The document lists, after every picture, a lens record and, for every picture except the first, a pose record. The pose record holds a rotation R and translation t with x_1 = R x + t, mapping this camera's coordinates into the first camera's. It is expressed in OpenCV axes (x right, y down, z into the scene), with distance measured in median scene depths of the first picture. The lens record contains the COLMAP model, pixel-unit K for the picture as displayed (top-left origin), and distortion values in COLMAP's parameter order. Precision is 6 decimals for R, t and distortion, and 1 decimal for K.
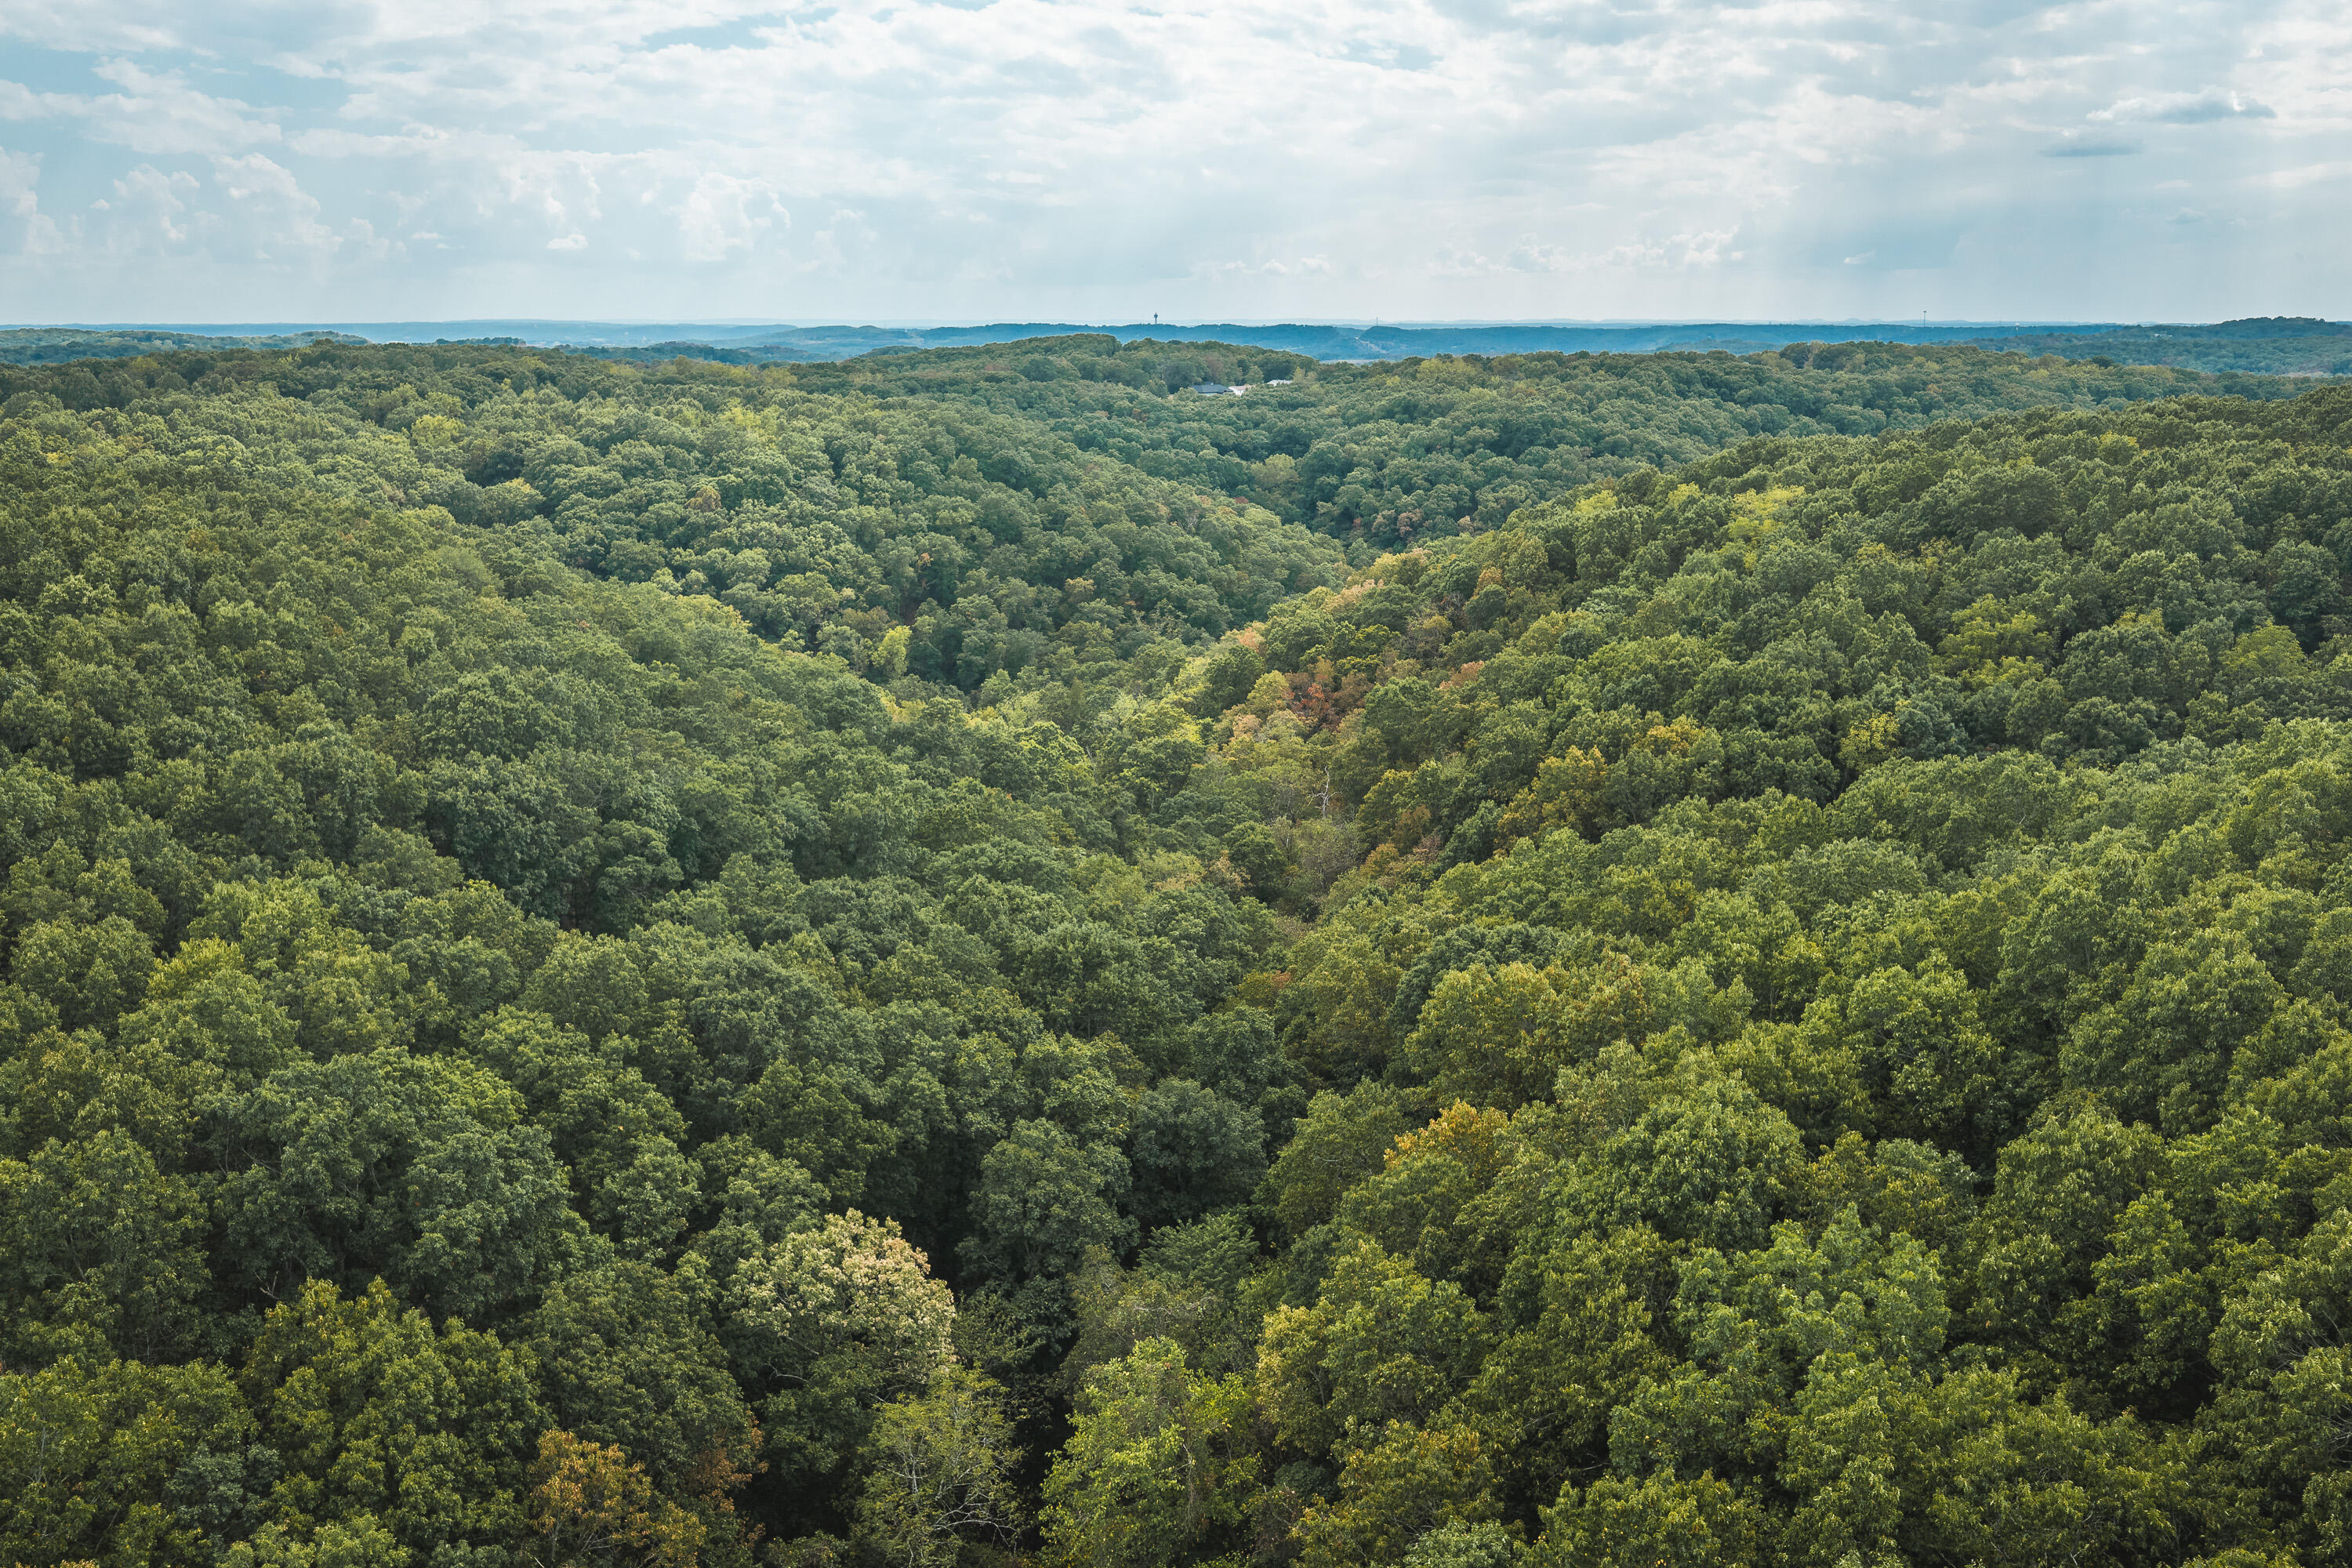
lens RADIAL K [[1977.8, 0, 1179.4], [0, 1977.8, 781.0], [0, 0, 1]] dist [0.038792, -0.079241]
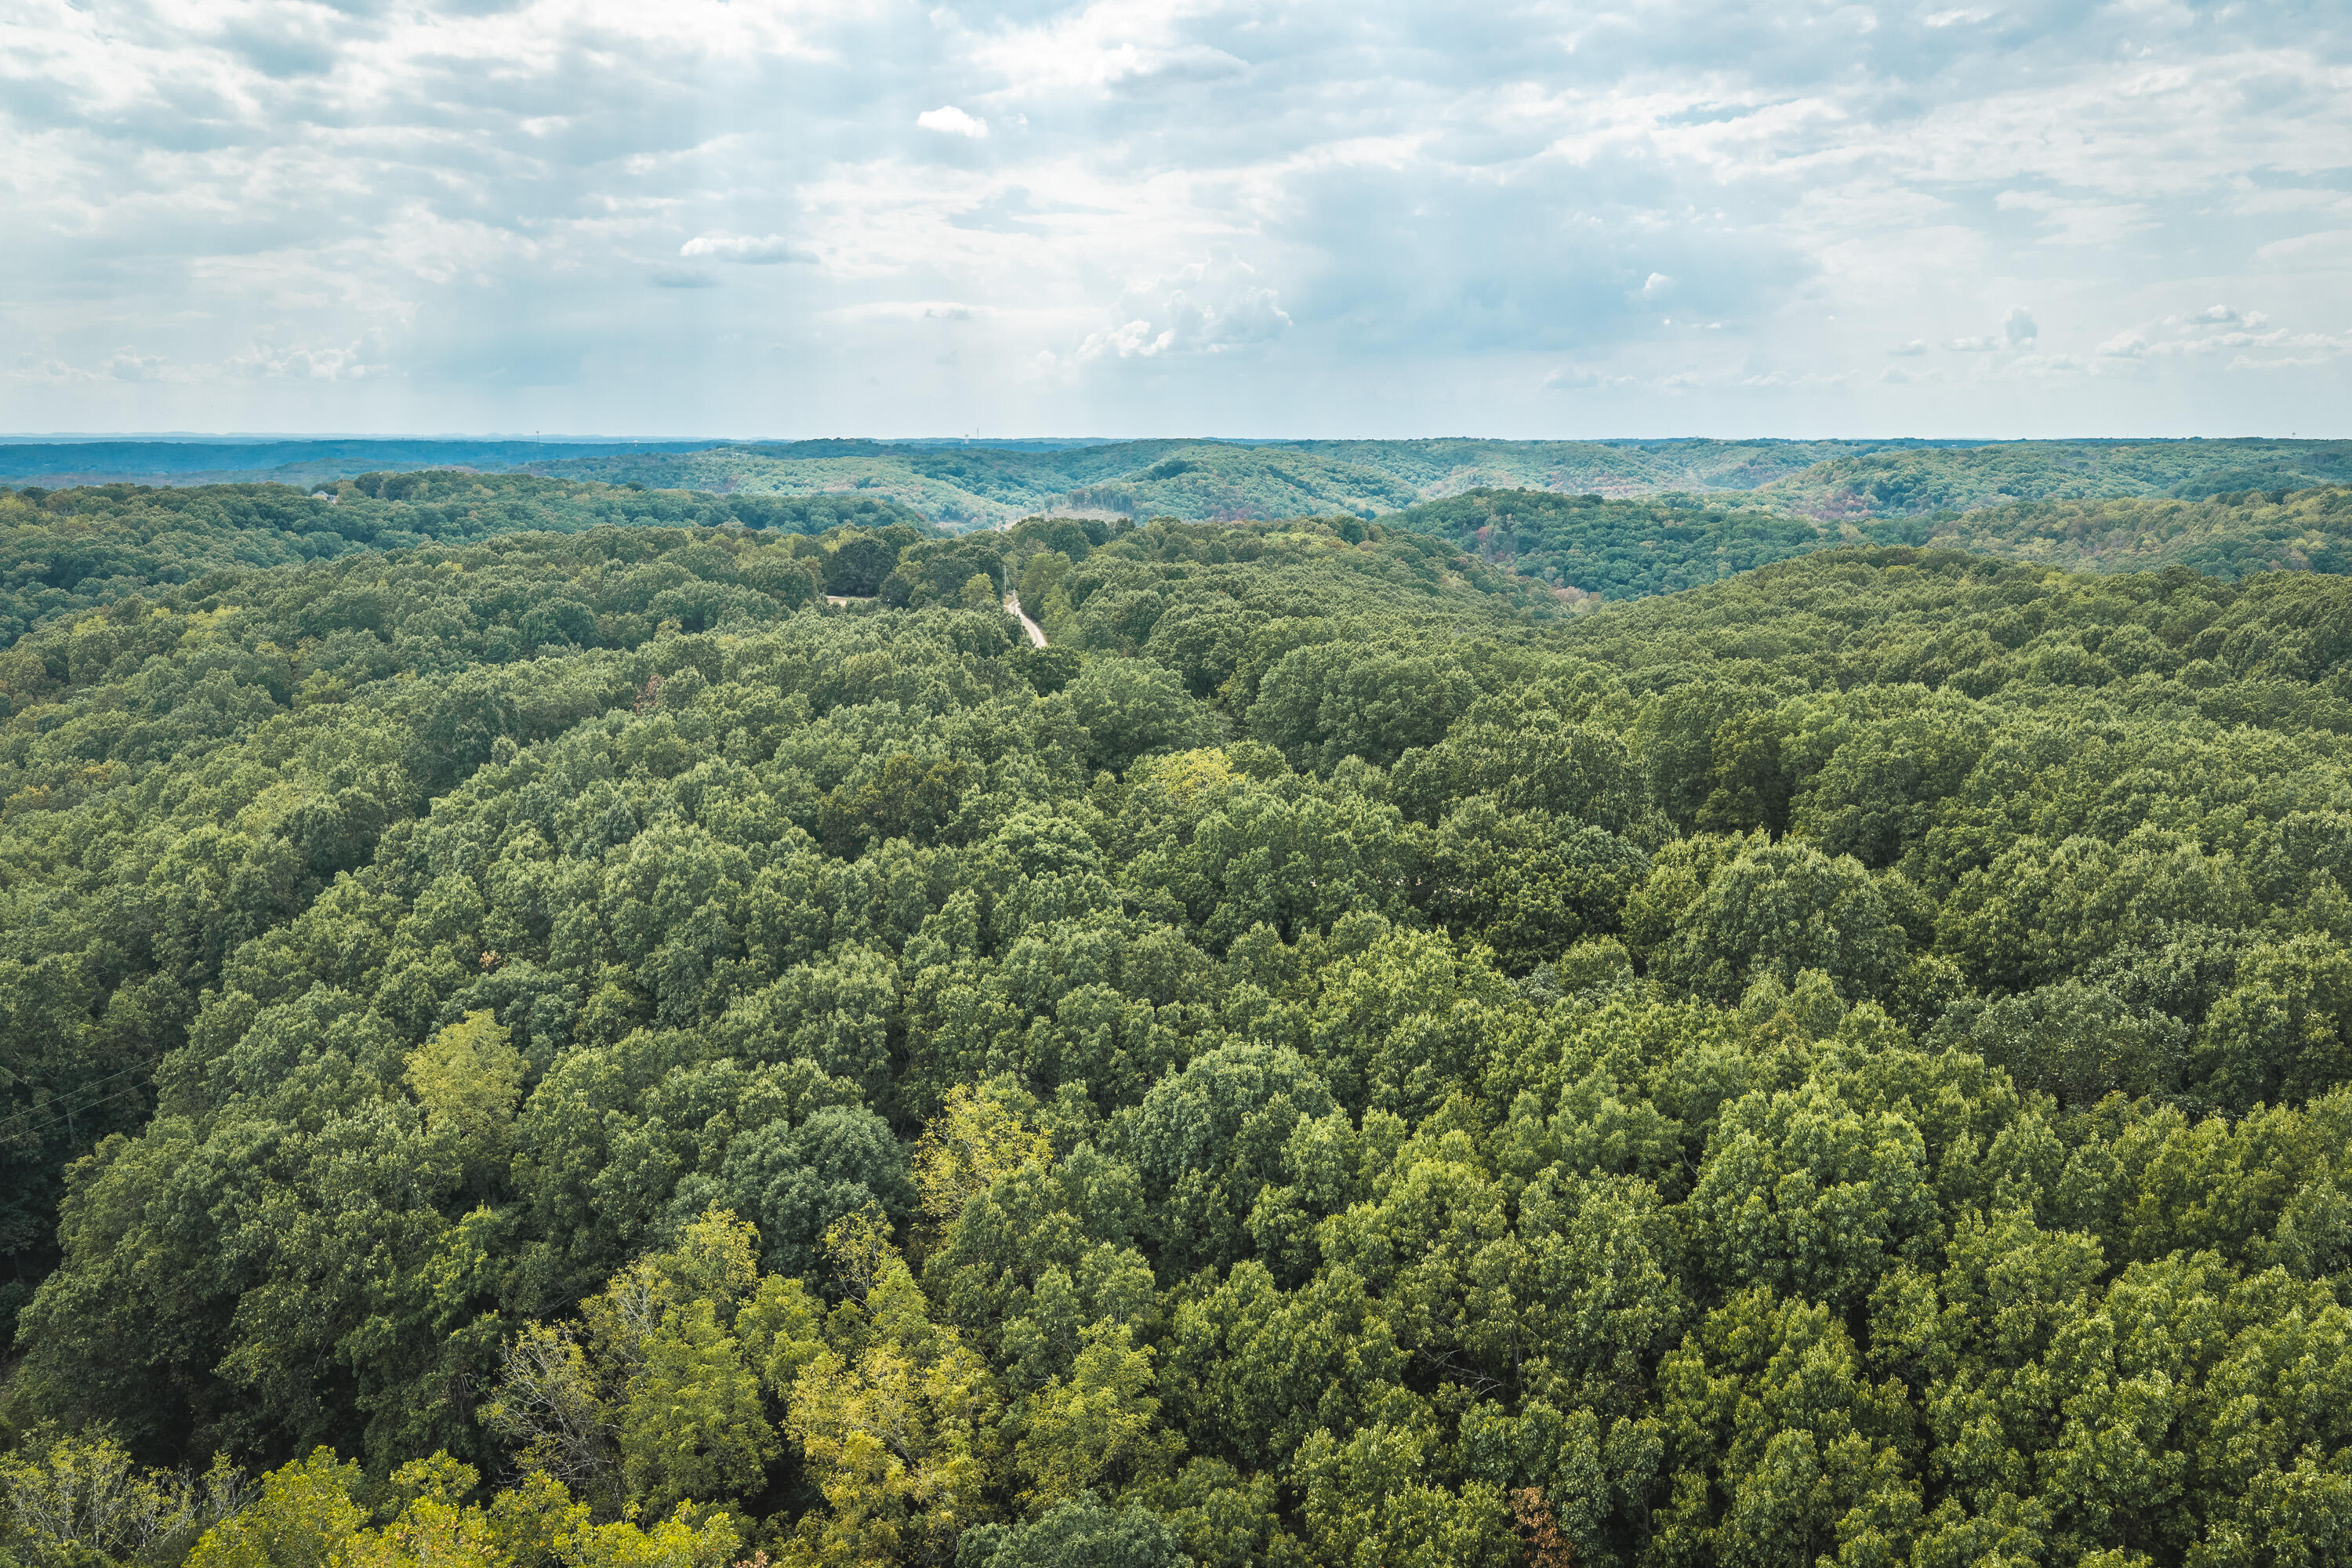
lens RADIAL K [[1963.4, 0, 1177.8], [0, 1963.4, 795.8], [0, 0, 1]] dist [0.023814, -0.043528]
pose [[0.797980, -0.106078, 0.593275, 0.001727], [0.133570, 0.991036, -0.002460, 0.034822], [-0.587696, 0.081207, 0.804996, -0.227250]]
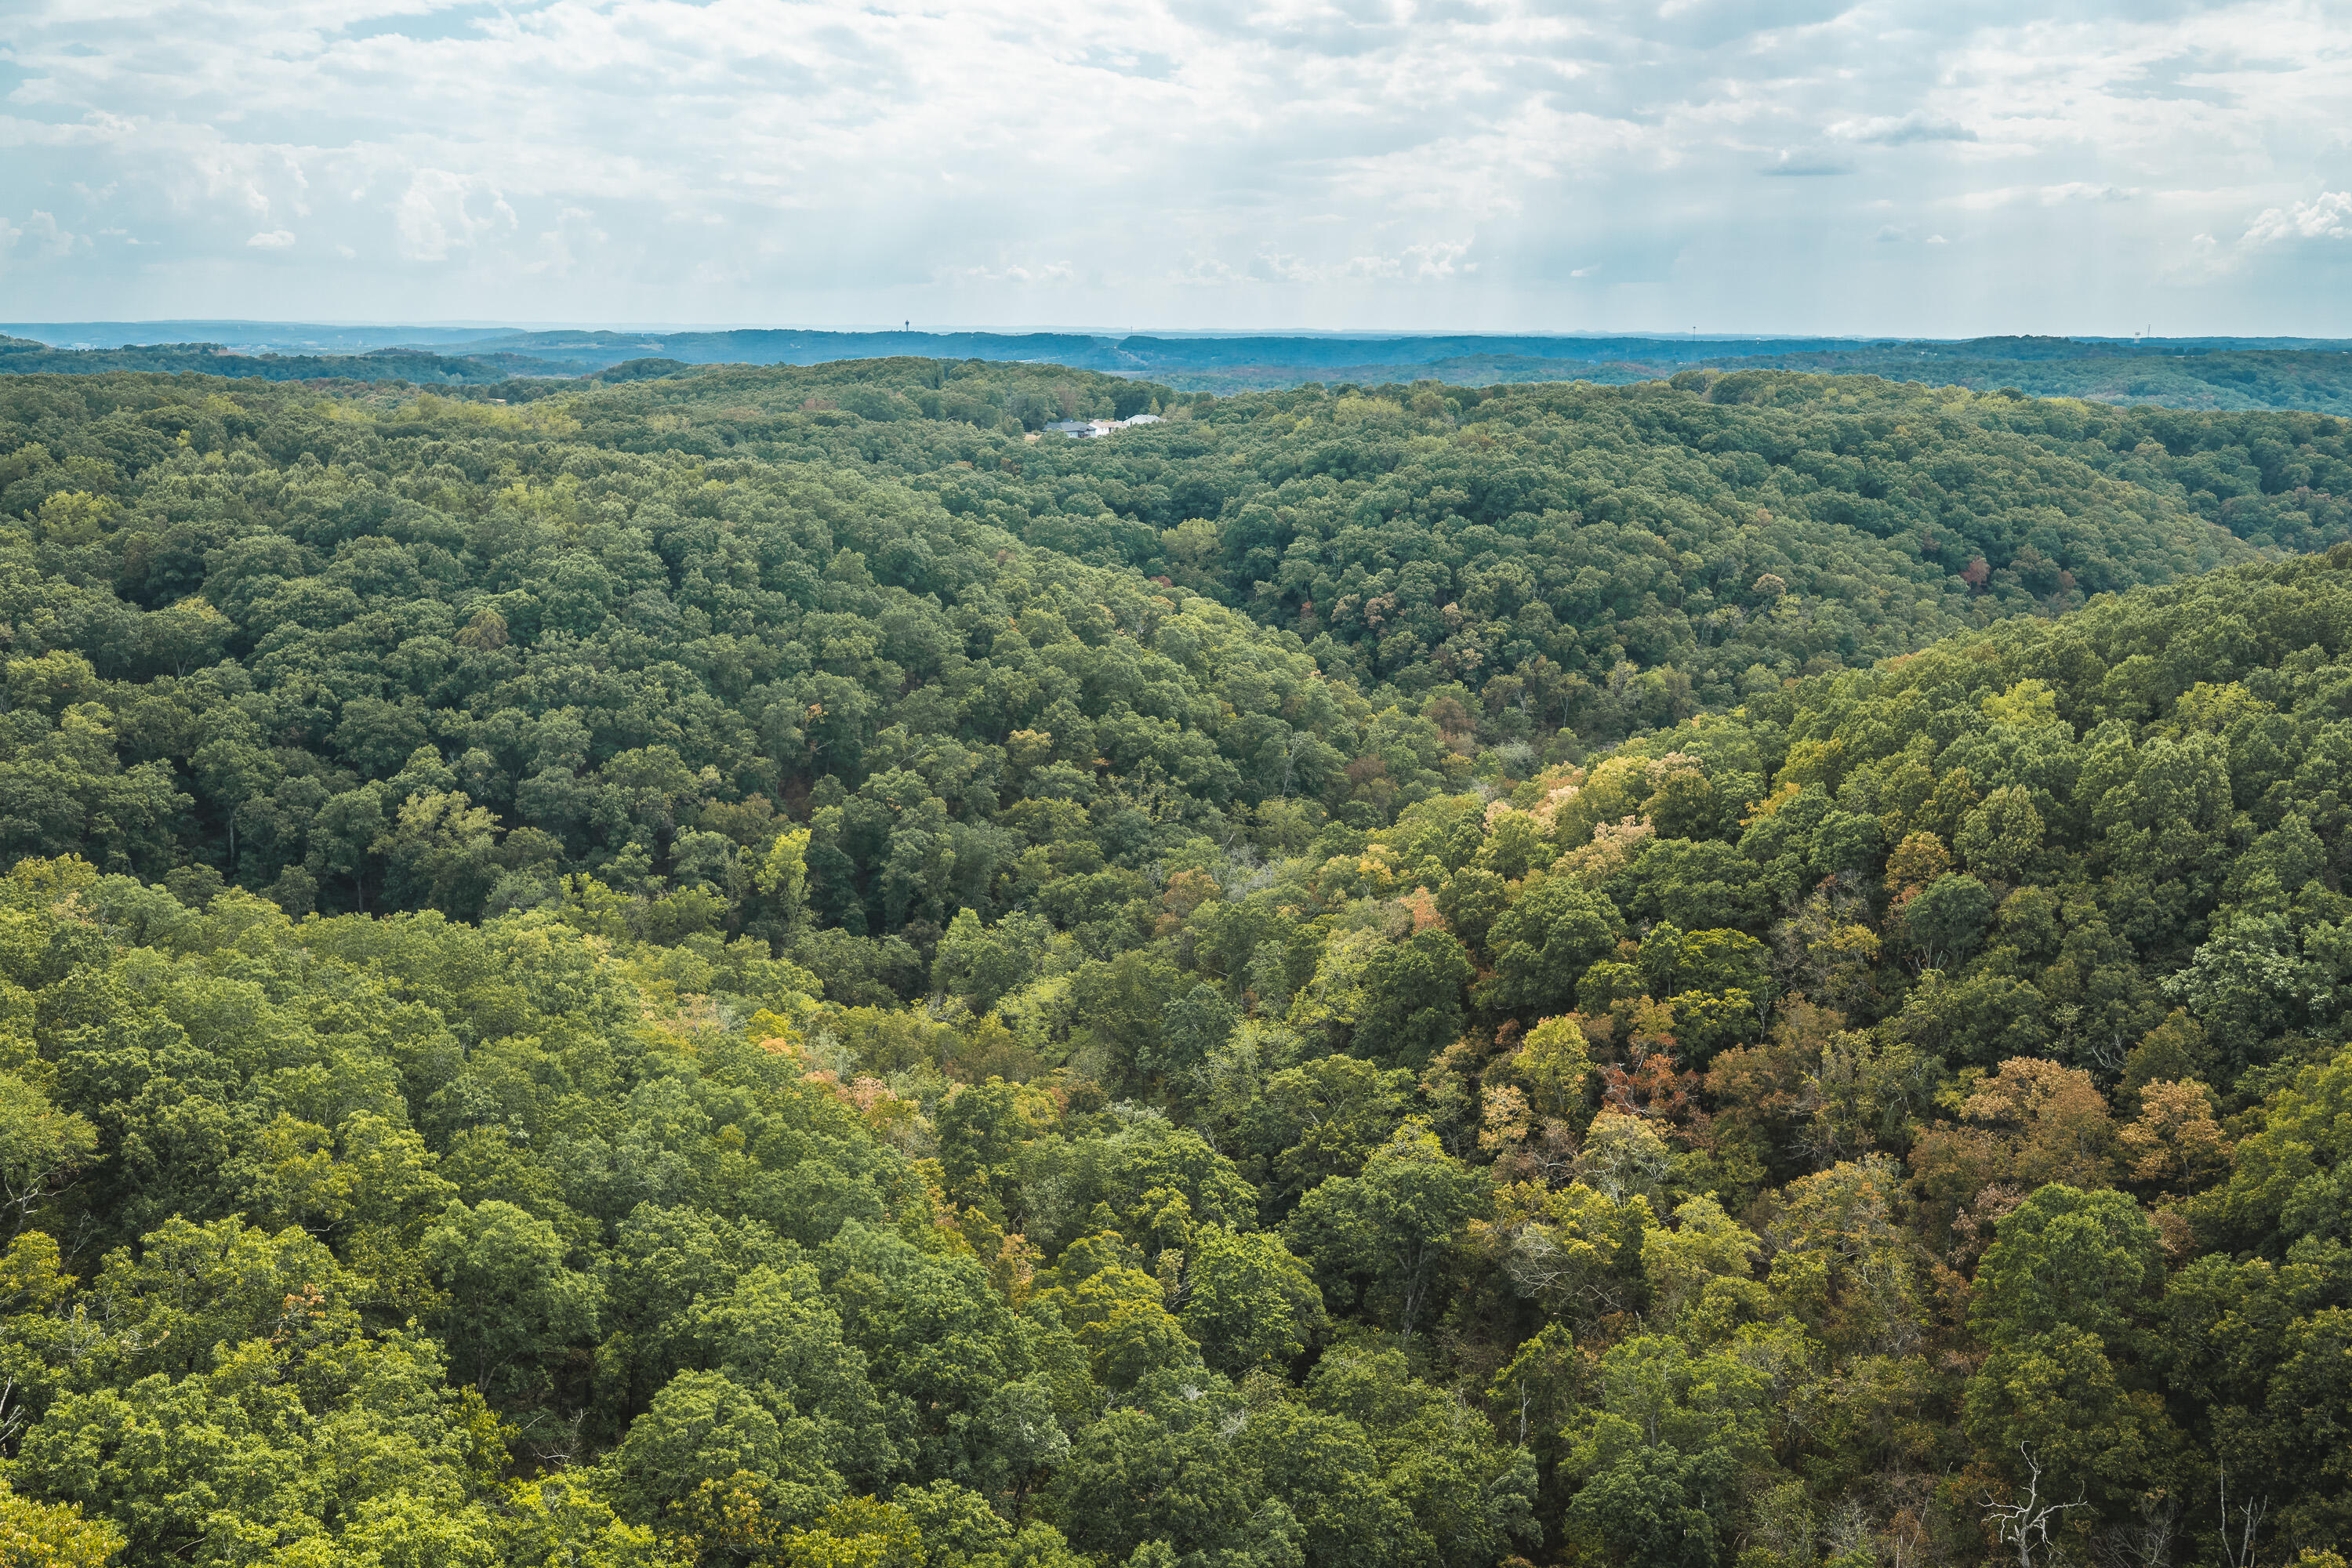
lens RADIAL K [[1984.0, 0, 1176.0], [0, 1984.0, 784.0], [0, 0, 1]] dist [0.028384, -0.052990]
pose [[0.992115, -0.020982, 0.123563, -0.066134], [0.021222, 0.999775, -0.000625, -0.062150], [-0.123522, 0.003243, 0.992337, 0.217466]]
